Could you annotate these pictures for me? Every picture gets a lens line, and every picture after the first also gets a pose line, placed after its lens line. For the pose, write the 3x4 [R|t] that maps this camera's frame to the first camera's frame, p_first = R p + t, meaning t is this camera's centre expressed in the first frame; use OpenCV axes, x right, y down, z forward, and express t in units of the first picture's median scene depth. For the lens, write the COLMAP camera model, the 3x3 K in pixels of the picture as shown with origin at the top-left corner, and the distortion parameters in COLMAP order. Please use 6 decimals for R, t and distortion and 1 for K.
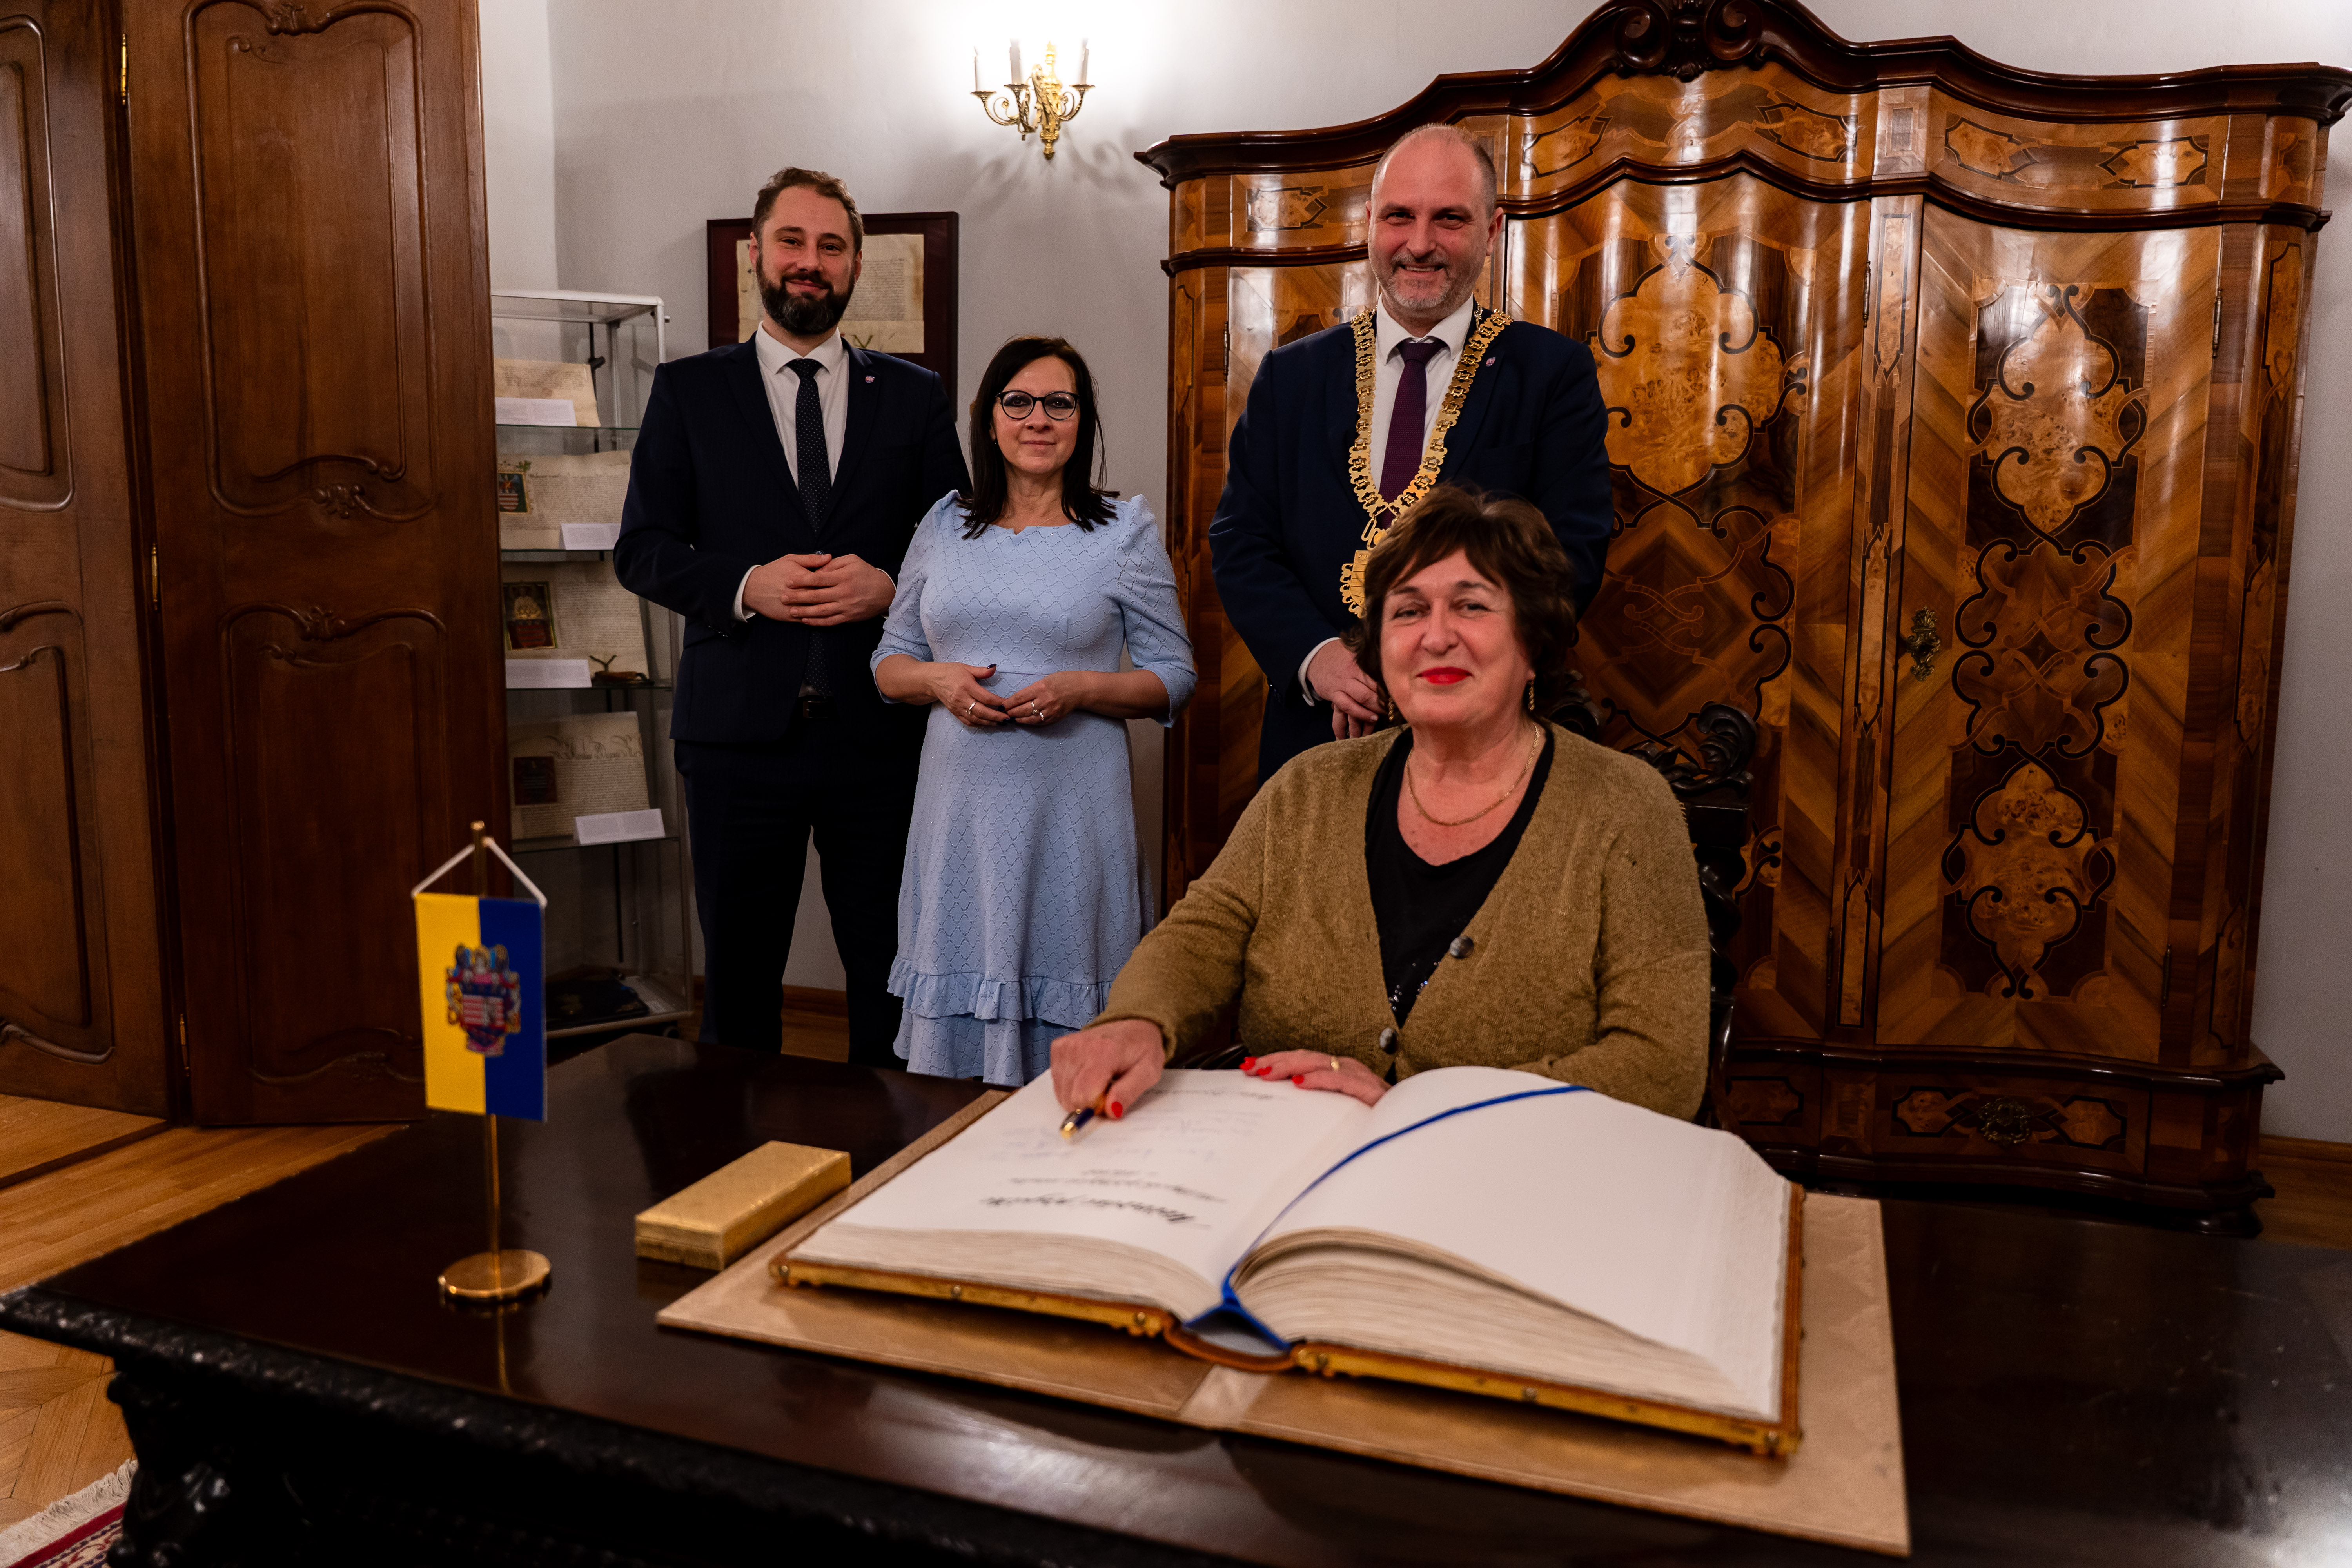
lens RADIAL K [[1784.2, 0, 1176.8], [0, 1784.2, 785.9], [0, 0, 1]] dist [0.010281, -0.022019]
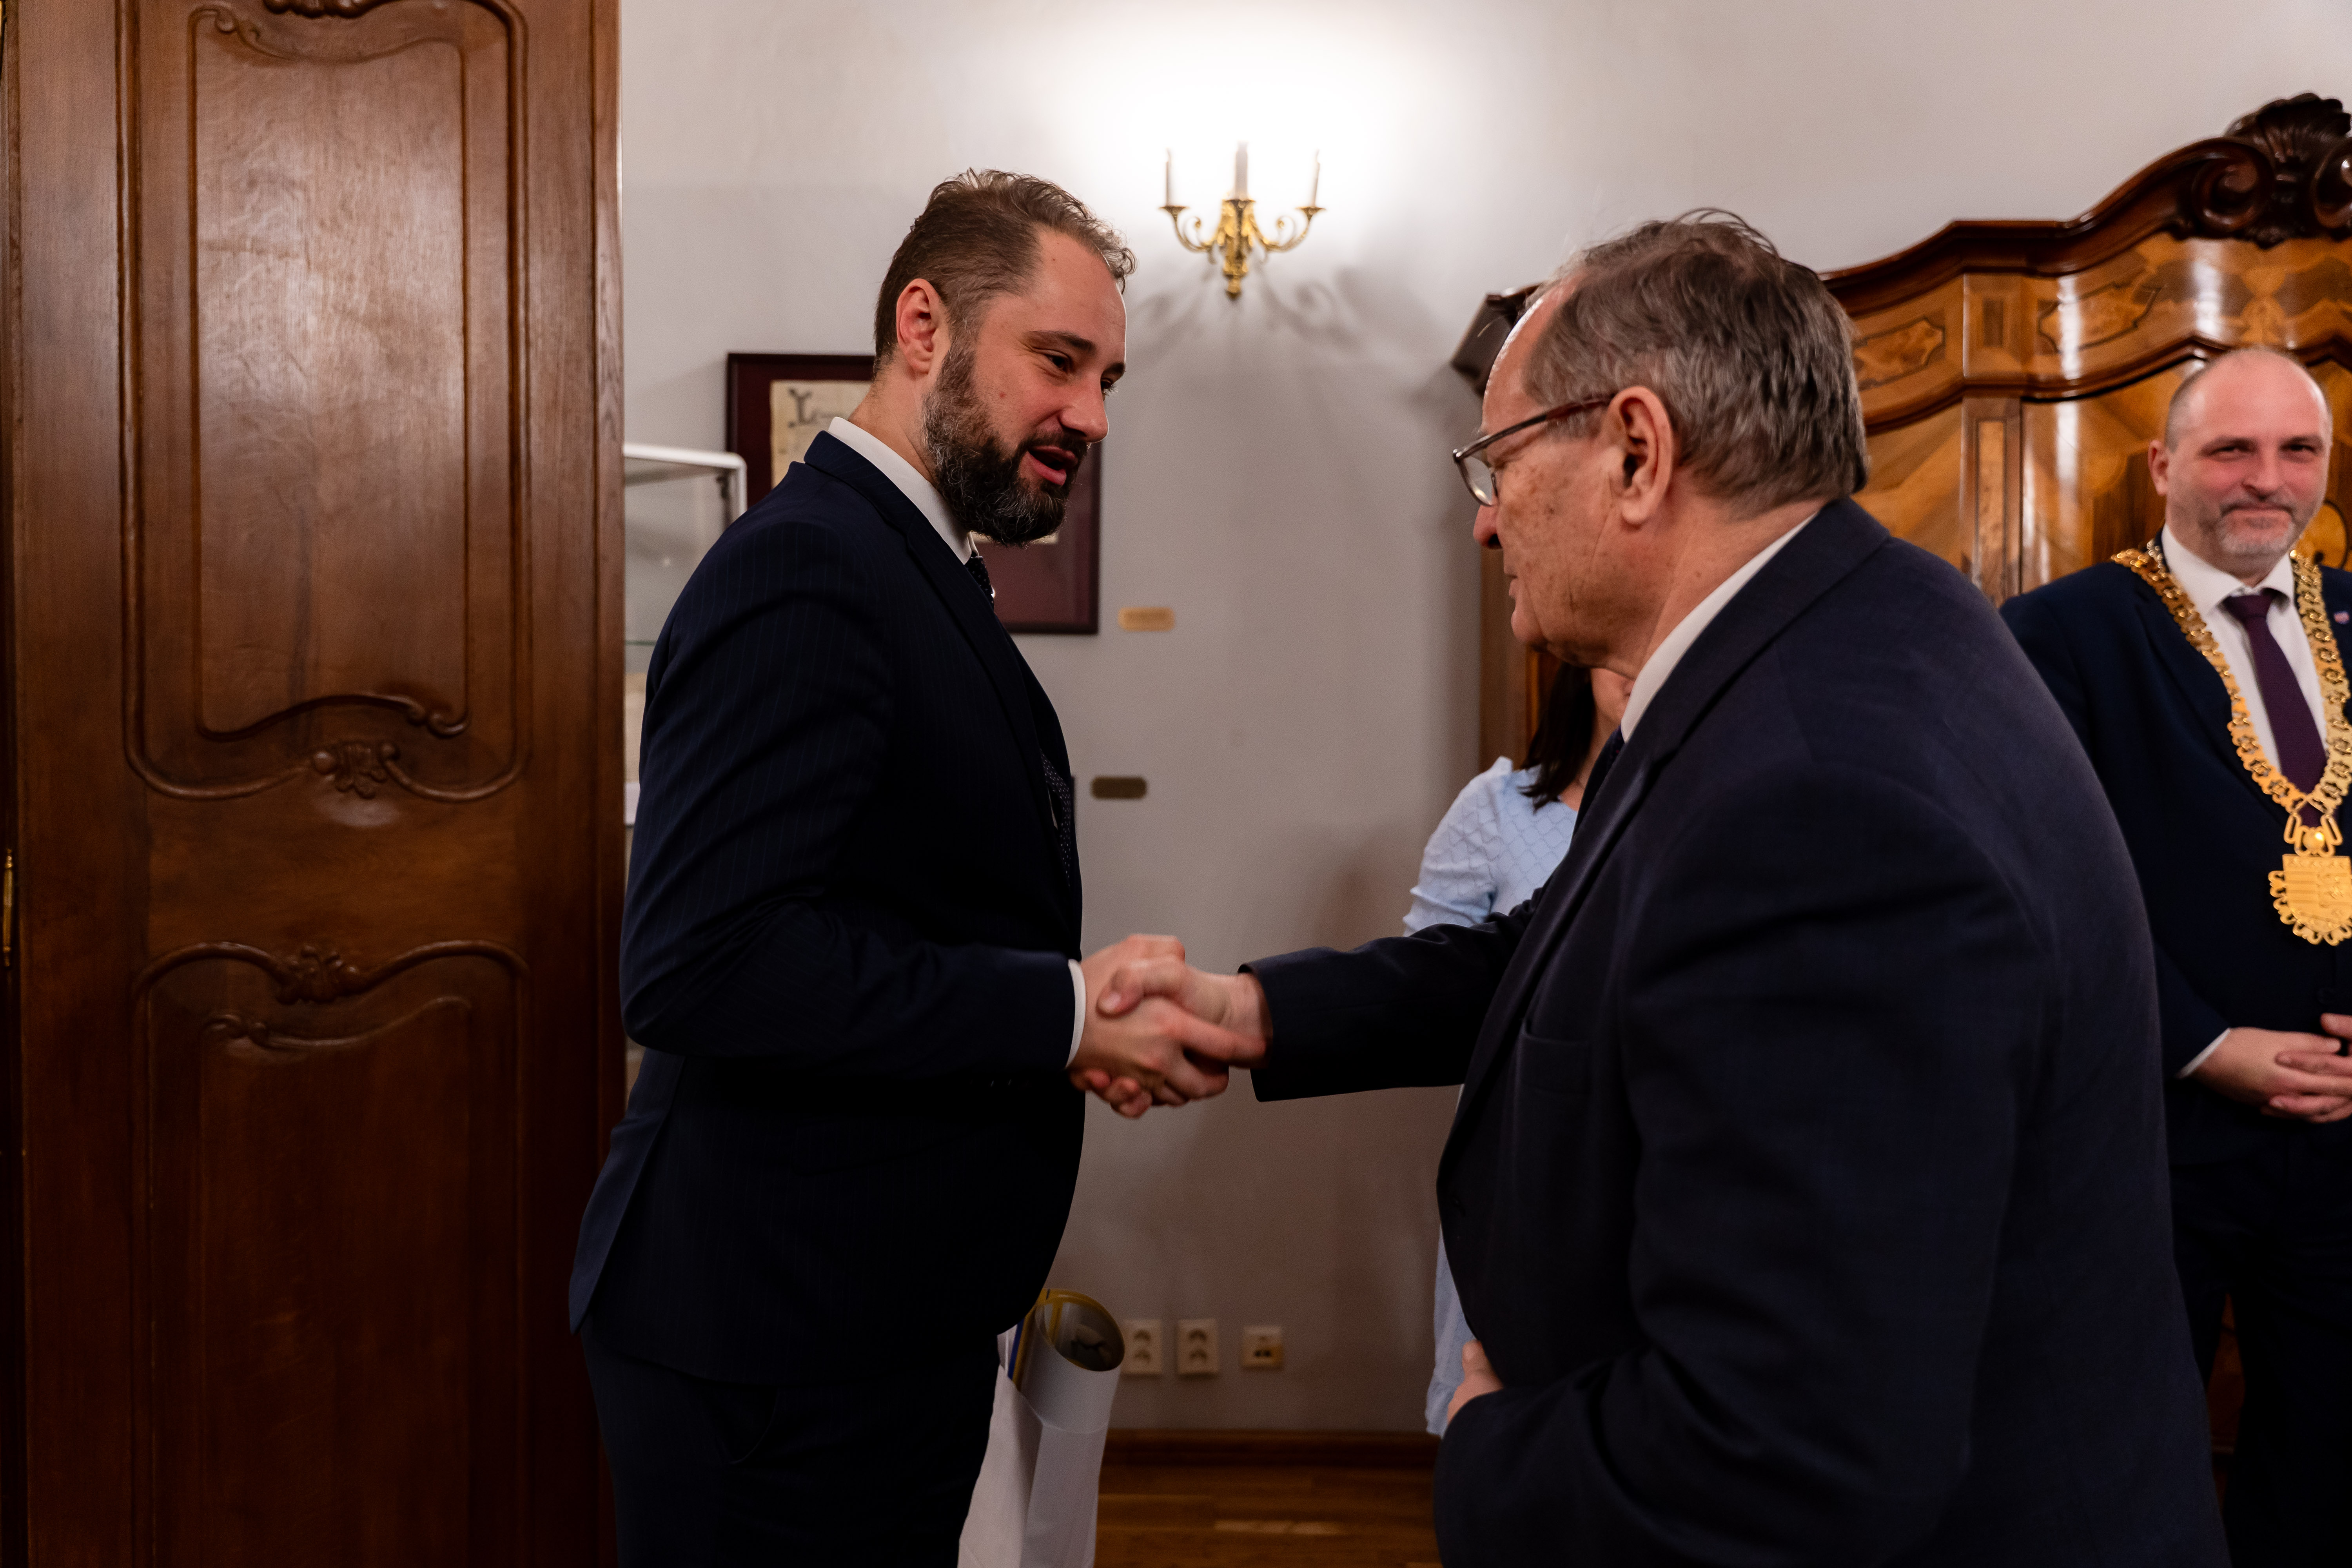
lens RADIAL K [[1832.7, 0, 1189.4], [0, 1832.7, 785.7], [0, 0, 1]] dist [0.032169, -0.048229]
pose [[0.952929, -0.017261, 0.302700, -0.436993], [0.047215, 0.994646, -0.091920, -0.094103], [-0.299493, 0.101885, 0.948643, 0.366784]]
